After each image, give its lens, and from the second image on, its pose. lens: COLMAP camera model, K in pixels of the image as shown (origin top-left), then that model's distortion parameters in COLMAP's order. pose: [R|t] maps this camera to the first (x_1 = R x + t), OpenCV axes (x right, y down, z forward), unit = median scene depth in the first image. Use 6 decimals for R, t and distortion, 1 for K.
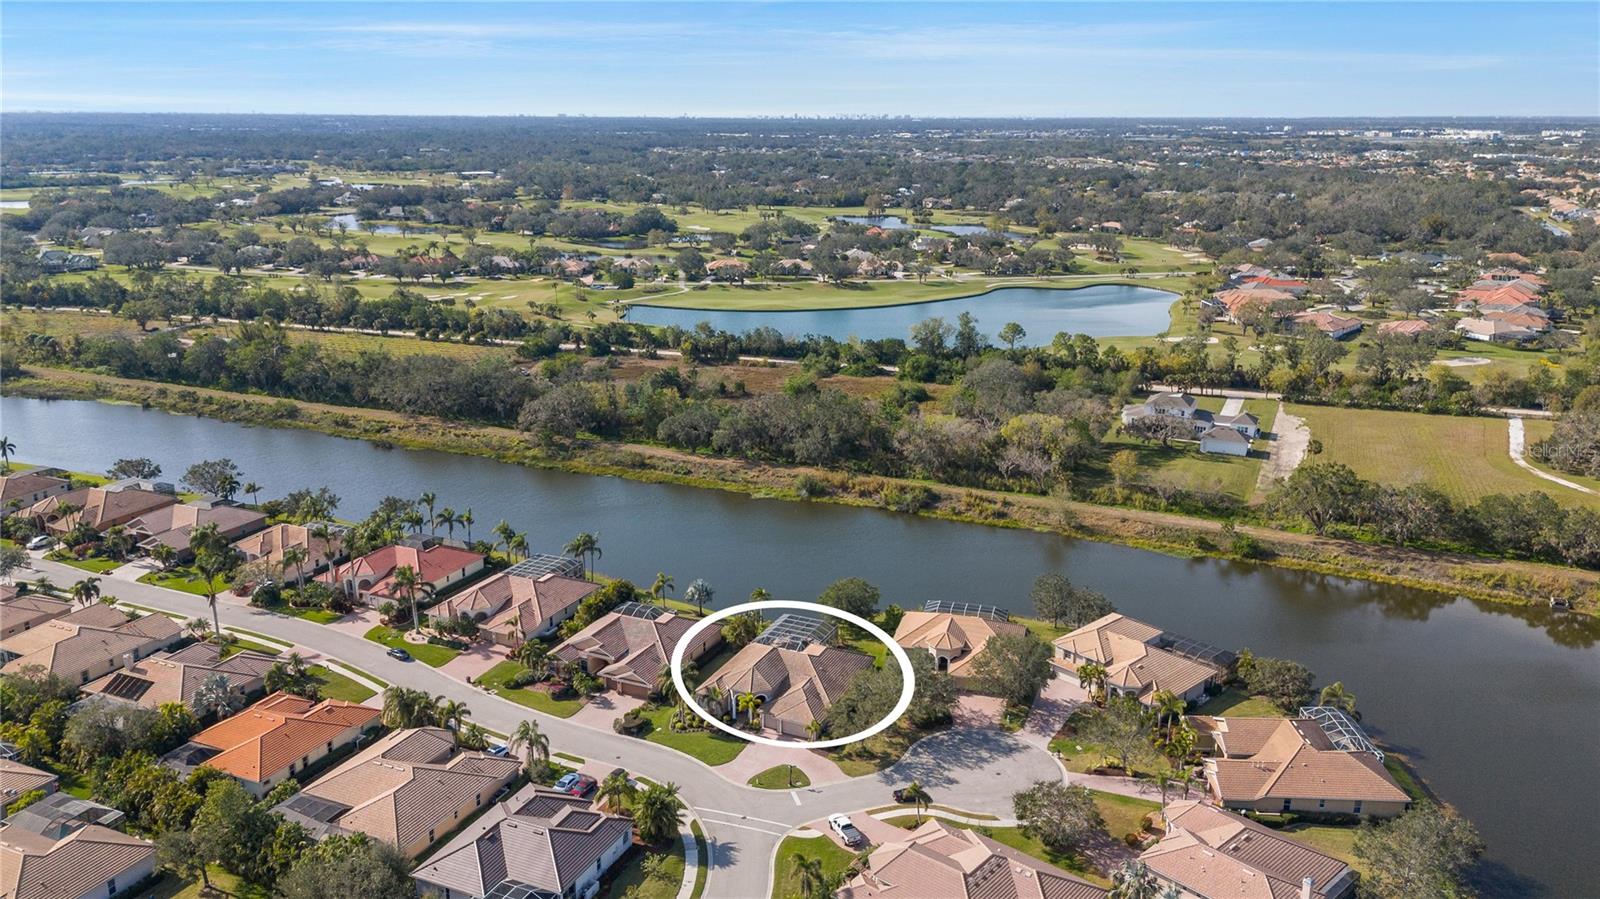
lens RADIAL K [[1207.9, 0, 803.7], [0, 1207.9, 412.3], [0, 0, 1]] dist [0.090682, -0.123509]
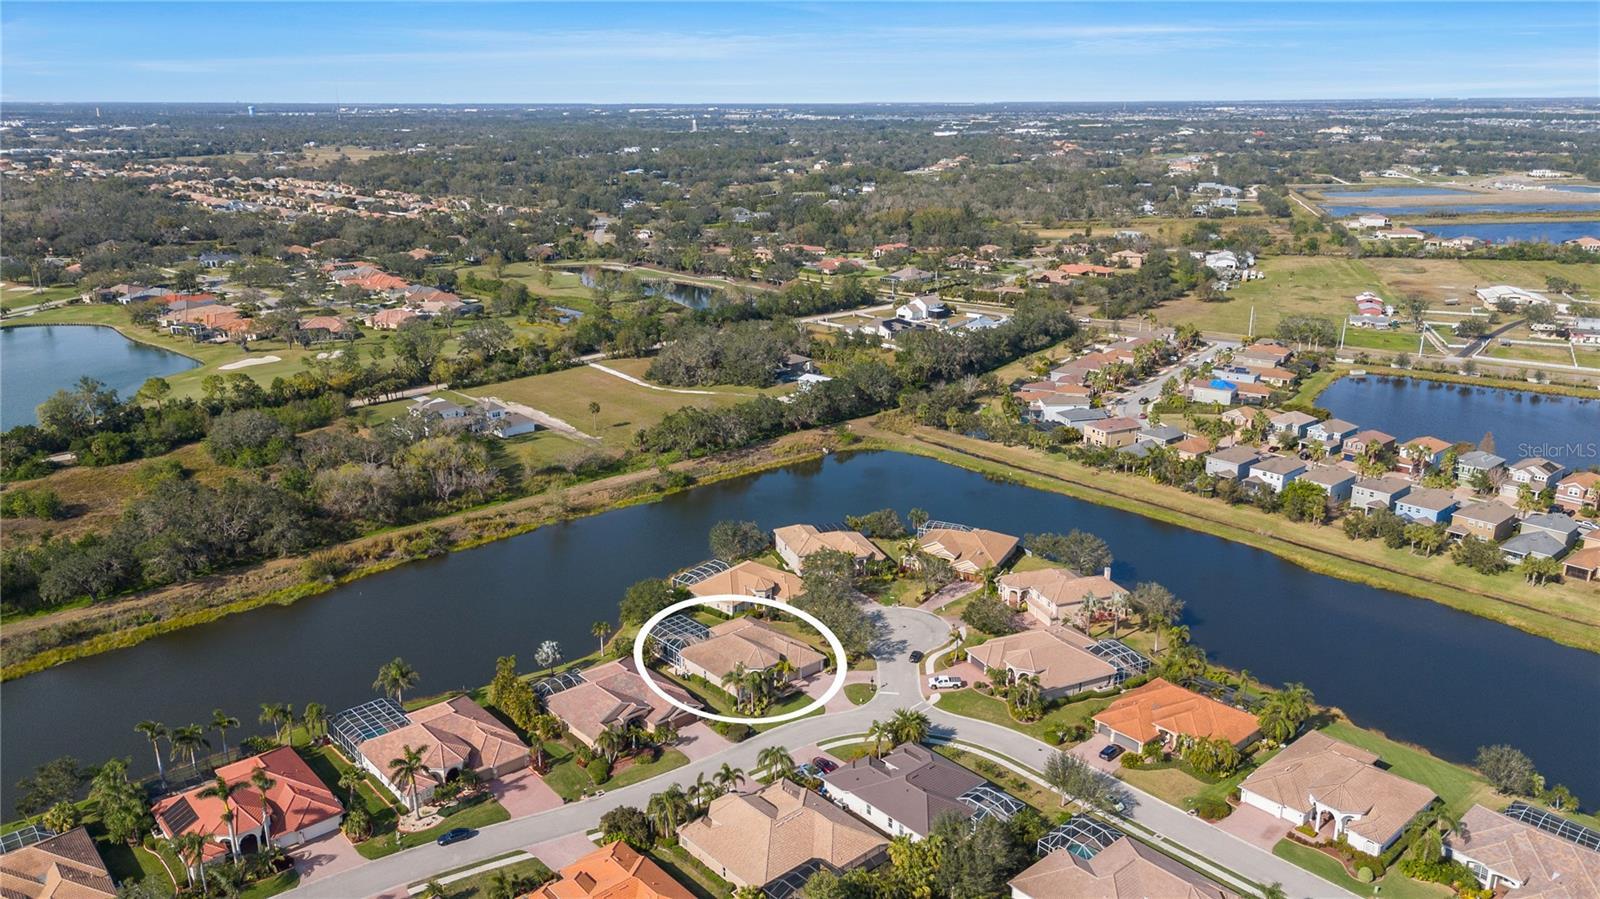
lens RADIAL K [[1178.5, 0, 799.8], [0, 1178.5, 424.1], [0, 0, 1]] dist [0.105115, -0.153759]
pose [[0.409731, -0.246912, 0.878154, -0.830620], [0.222409, 0.960659, 0.166338, -0.158406], [-0.884677, 0.127156, 0.448528, 0.328561]]
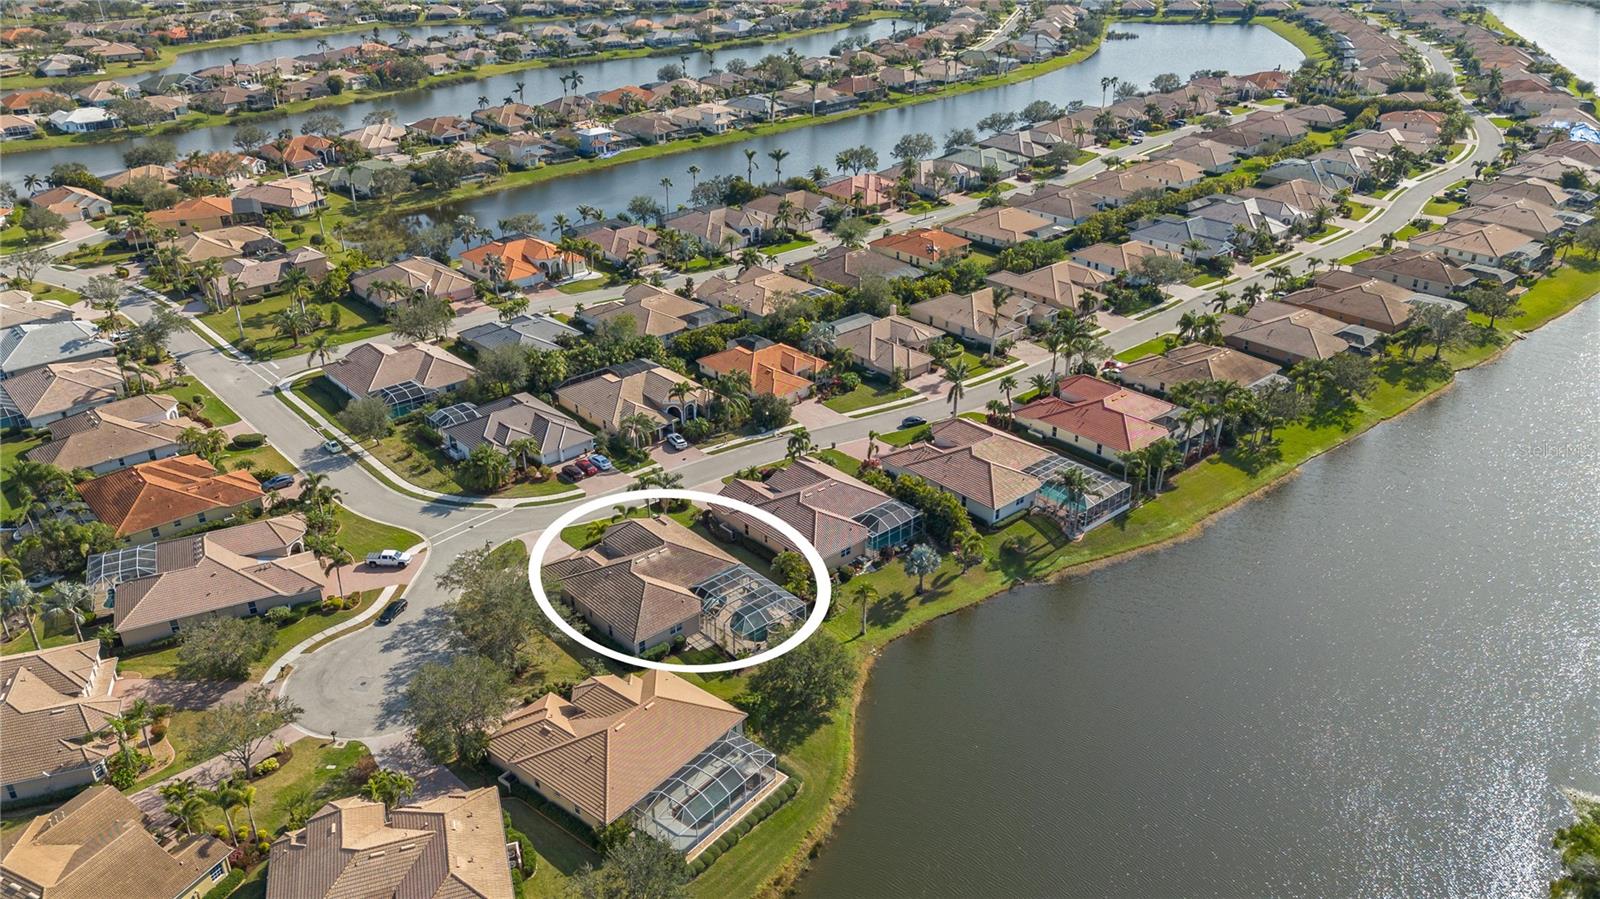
lens RADIAL K [[1142.5, 0, 800.0], [0, 1142.5, 449.5], [0, 0, 1]] dist [0.083570, -0.122714]
pose [[-0.405710, 0.410906, -0.816429, 0.479571], [-0.218216, 0.823868, 0.523089, -0.254642], [0.887570, 0.390381, -0.244585, 1.065886]]
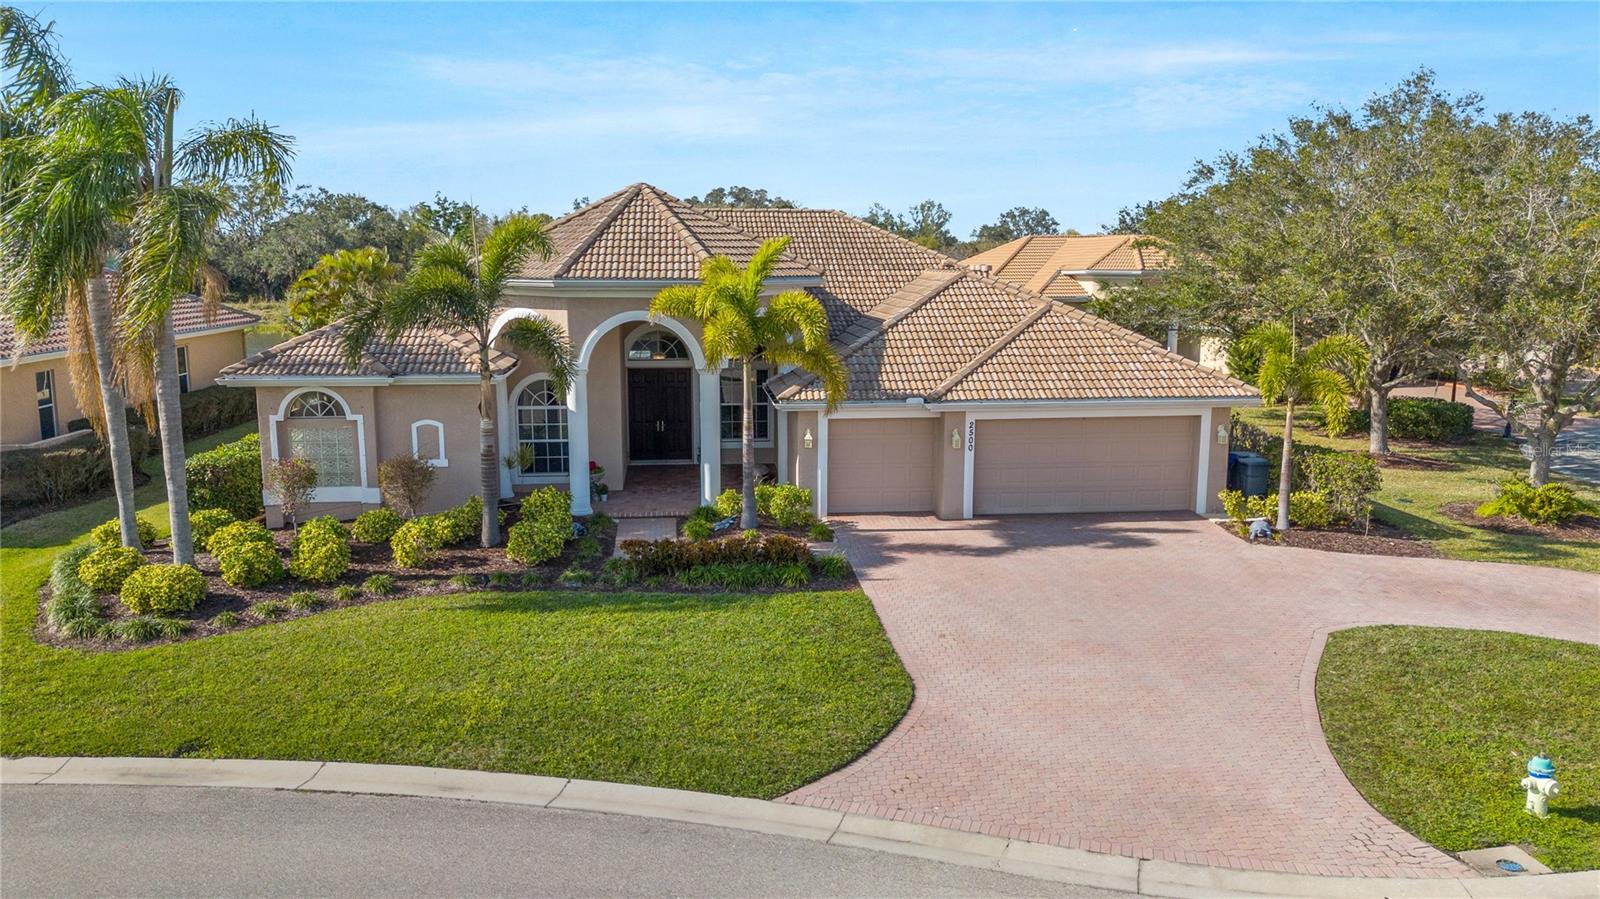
lens RADIAL K [[1178.5, 0, 800.7], [0, 1178.5, 446.2], [0, 0, 1]] dist [0.061247, -0.053023]
pose [[0.863487, -0.084378, 0.497263, -0.084214], [0.125376, 0.990870, -0.049577, 0.207175], [-0.488539, 0.105154, 0.866182, 0.707779]]
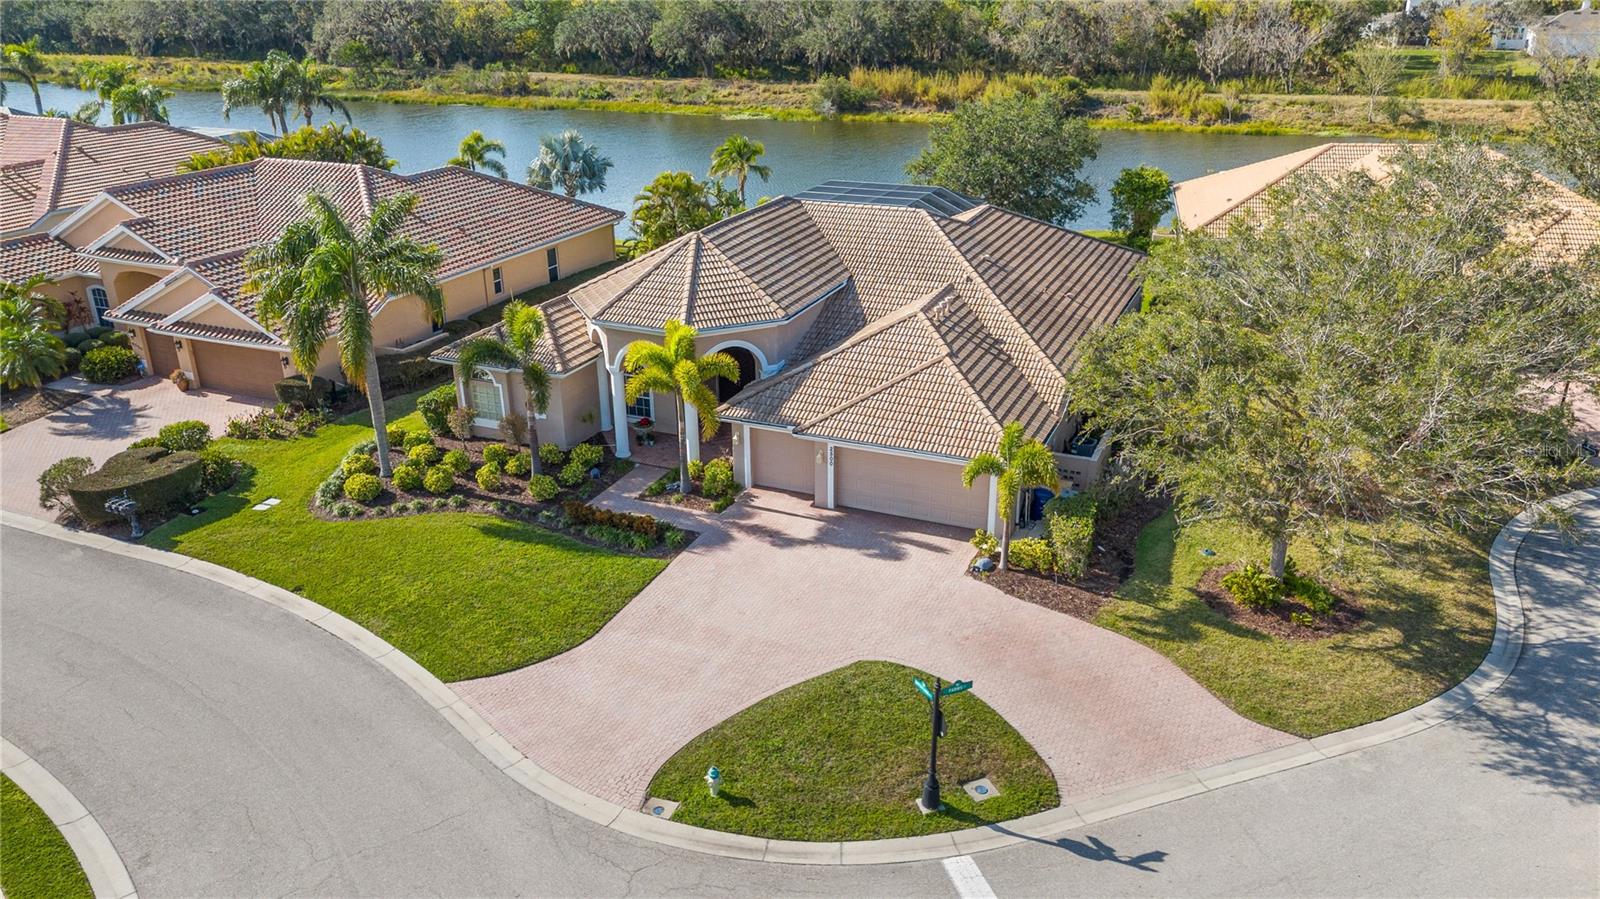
lens RADIAL K [[1178.5, 0, 800.7], [0, 1178.5, 446.2], [0, 0, 1]] dist [0.061247, -0.053023]
pose [[0.999836, -0.017951, 0.002564, -0.019788], [0.017382, 0.989056, 0.146515, 0.177845], [-0.005166, -0.146447, 0.989205, 0.637136]]
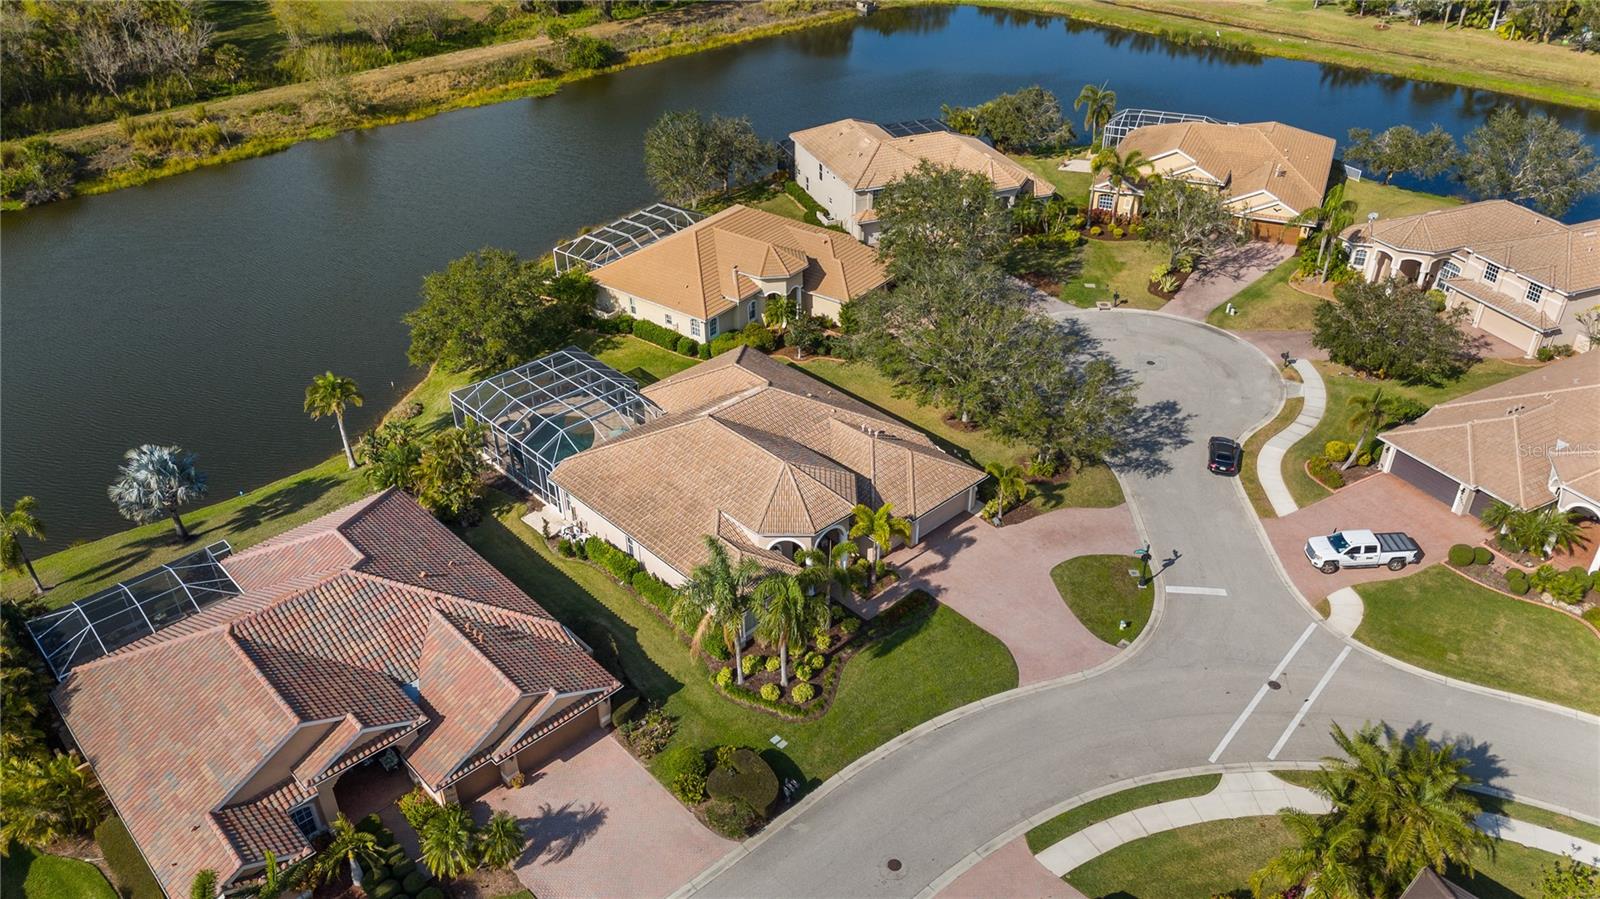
lens RADIAL K [[1178.5, 0, 800.7], [0, 1178.5, 446.2], [0, 0, 1]] dist [0.061247, -0.053023]
pose [[0.382056, -0.505656, 0.773528, -0.270050], [0.233308, 0.862688, 0.448706, 0.030454], [-0.894204, 0.009040, 0.447569, 0.678647]]
